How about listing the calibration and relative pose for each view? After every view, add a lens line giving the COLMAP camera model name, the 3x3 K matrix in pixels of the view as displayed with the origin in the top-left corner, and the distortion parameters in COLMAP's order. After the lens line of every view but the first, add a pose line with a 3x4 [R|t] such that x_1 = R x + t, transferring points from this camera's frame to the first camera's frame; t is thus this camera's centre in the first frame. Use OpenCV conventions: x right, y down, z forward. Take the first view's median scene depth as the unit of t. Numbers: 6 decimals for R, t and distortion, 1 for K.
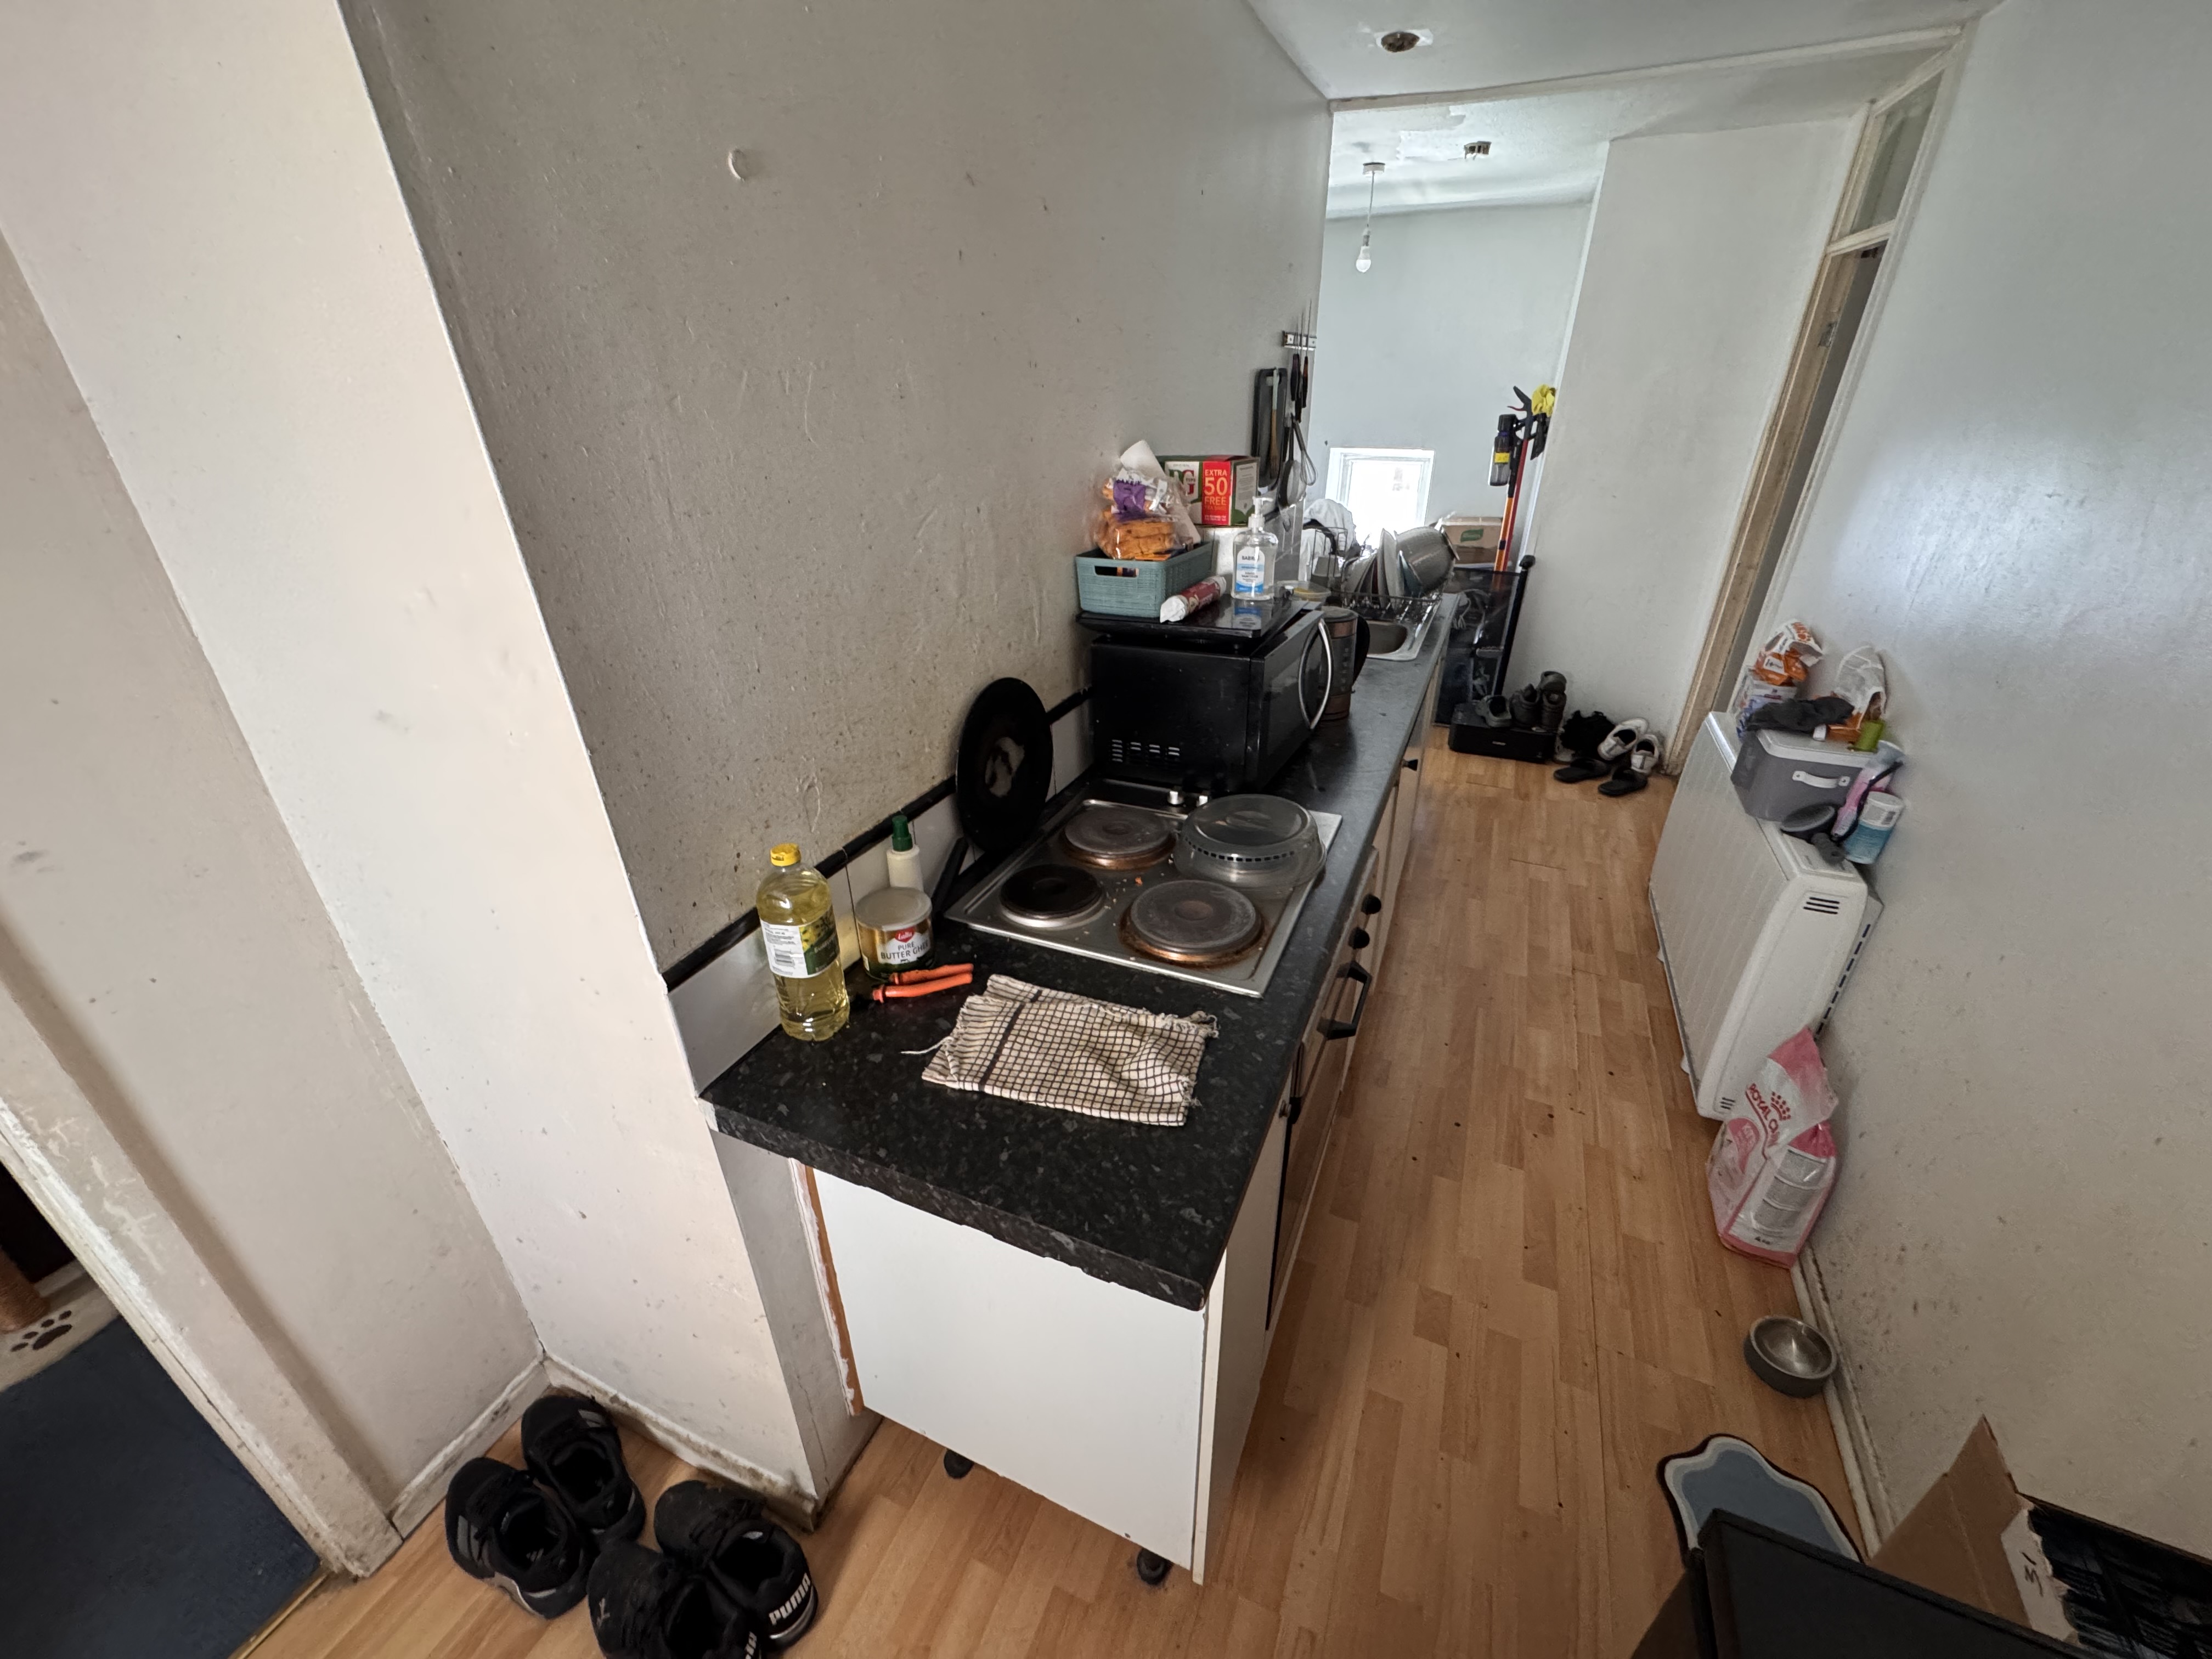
lens RADIAL K [[883.3, 0, 1106.8], [0, 883.3, 828.2], [0, 0, 1]] dist [-0.000315, -0.000725]
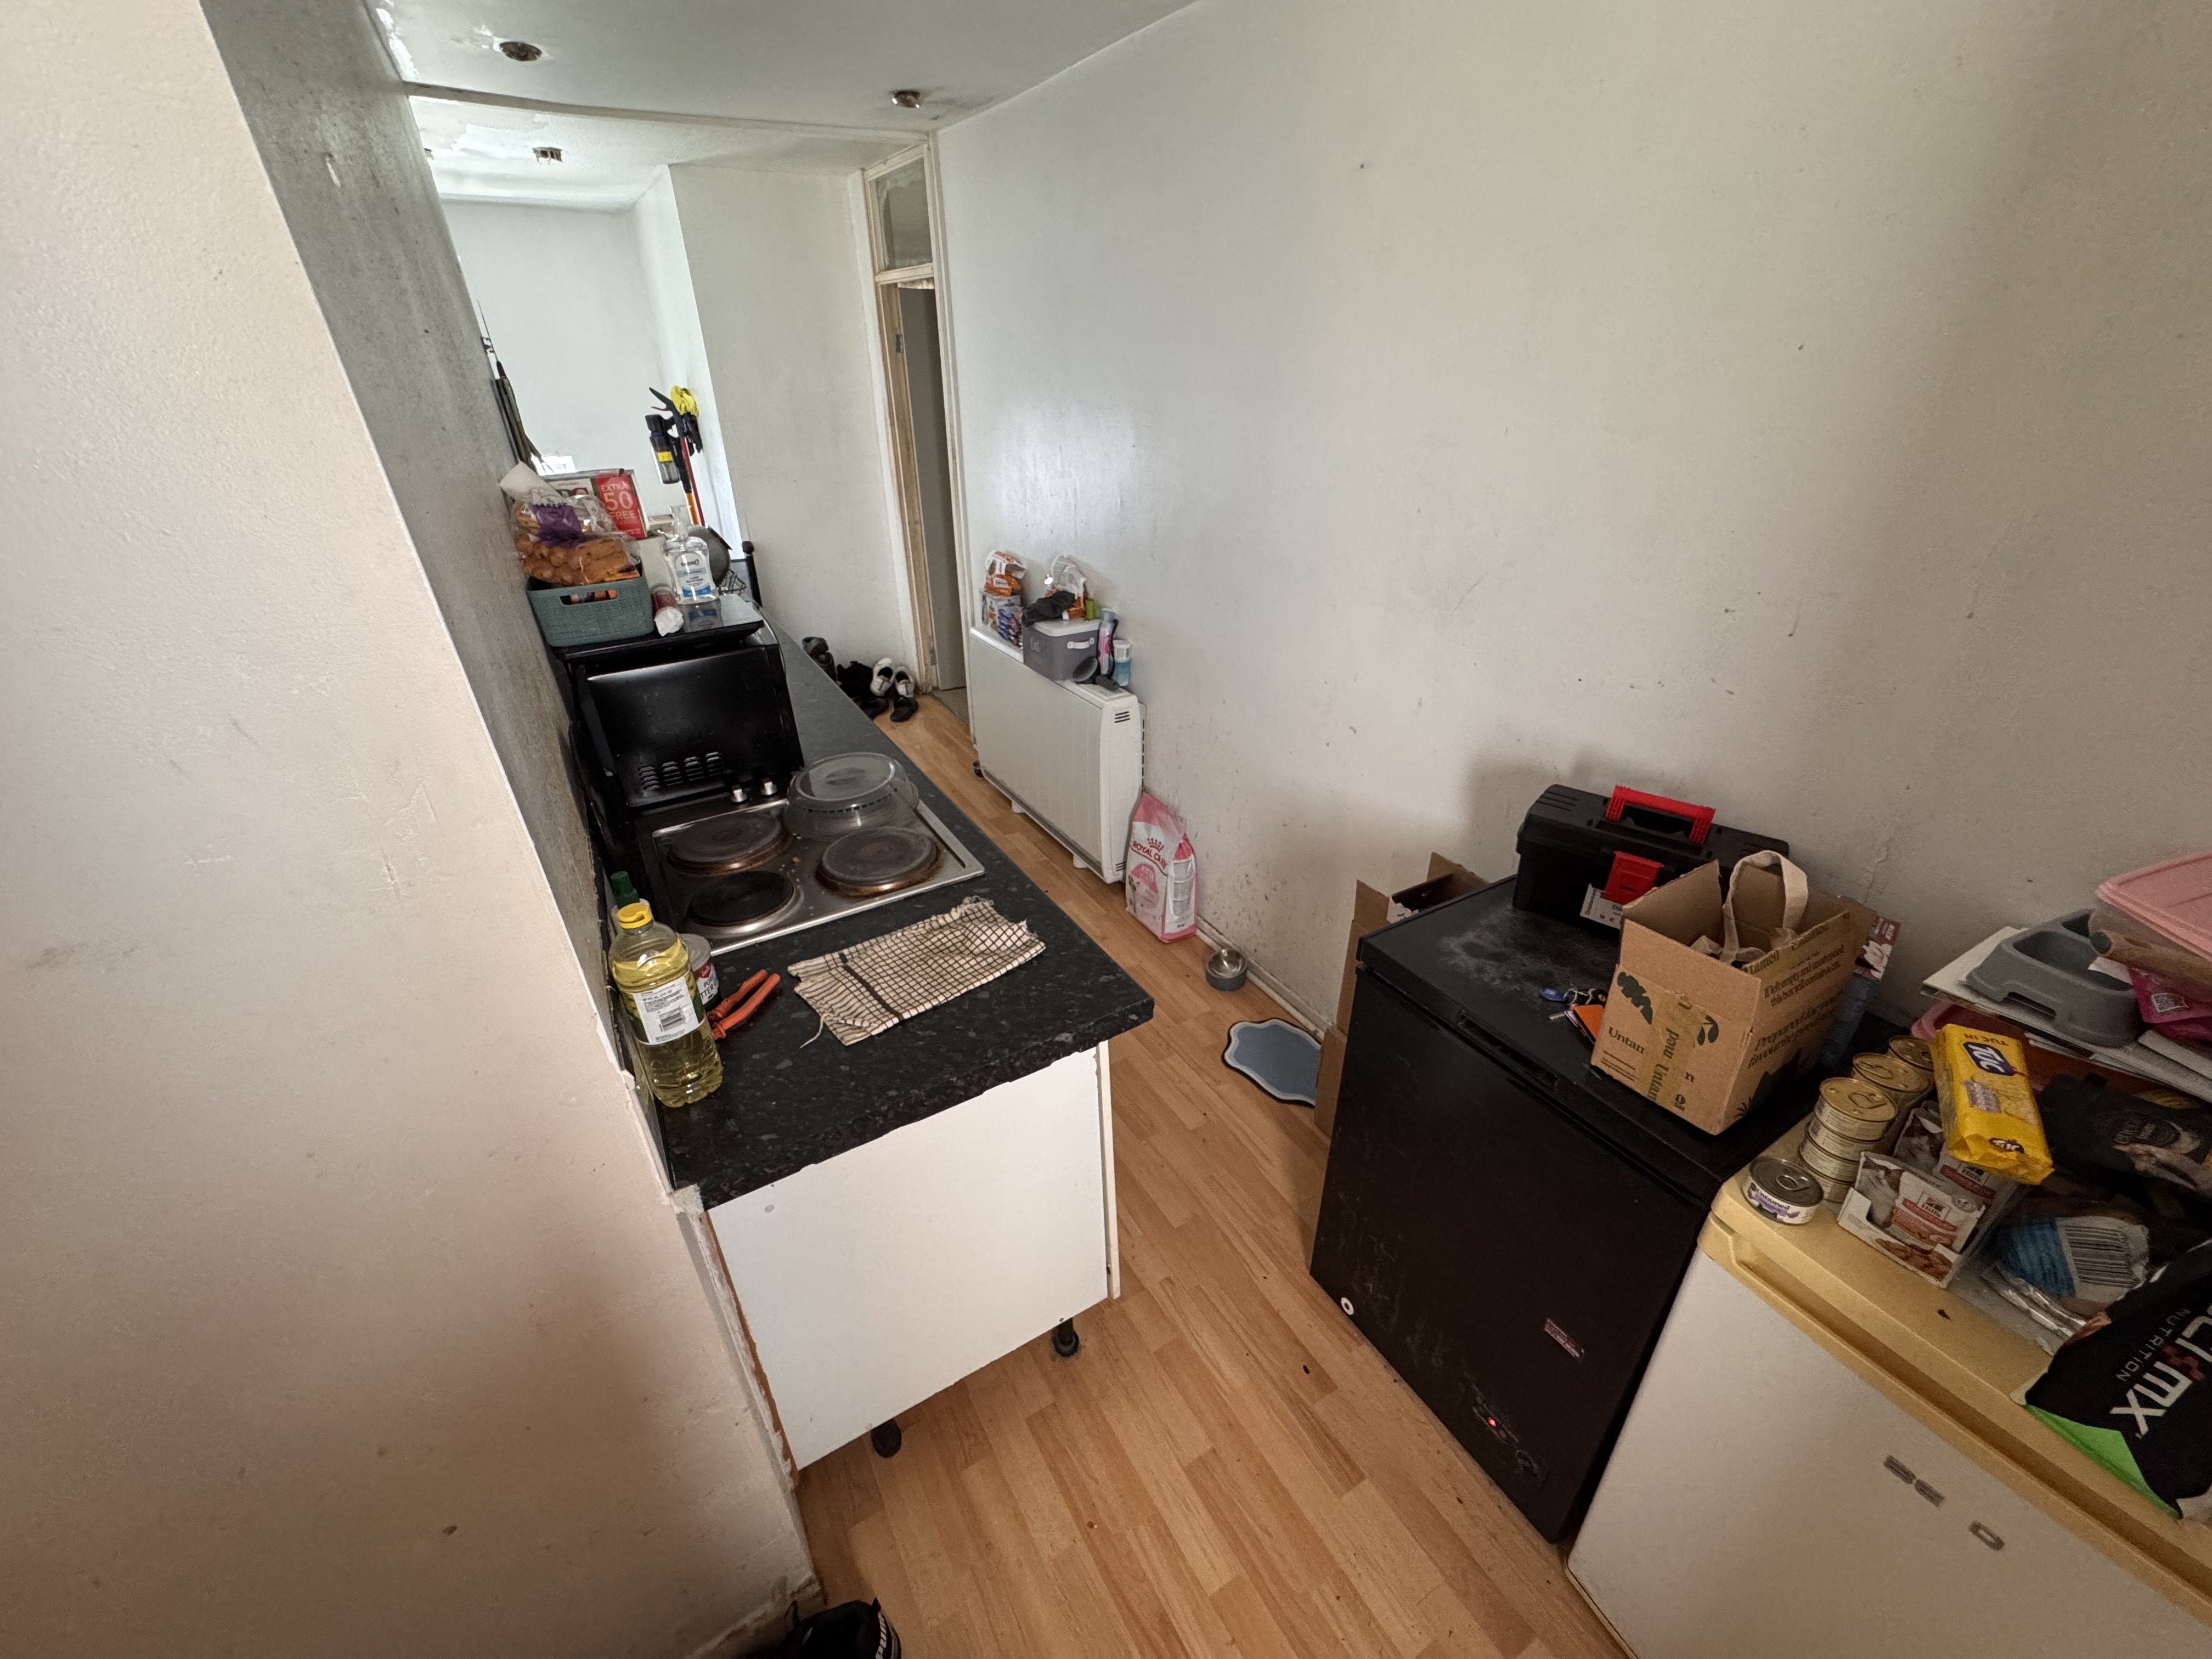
lens RADIAL K [[883.3, 0, 1111.0], [0, 883.3, 824.7], [0, 0, 1]] dist [-0.000315, -0.000725]
pose [[0.585107, -0.378893, 0.717001, -0.374176], [0.378445, 0.909539, 0.171808, -0.014281], [-0.717237, 0.170819, 0.675567, -0.006553]]
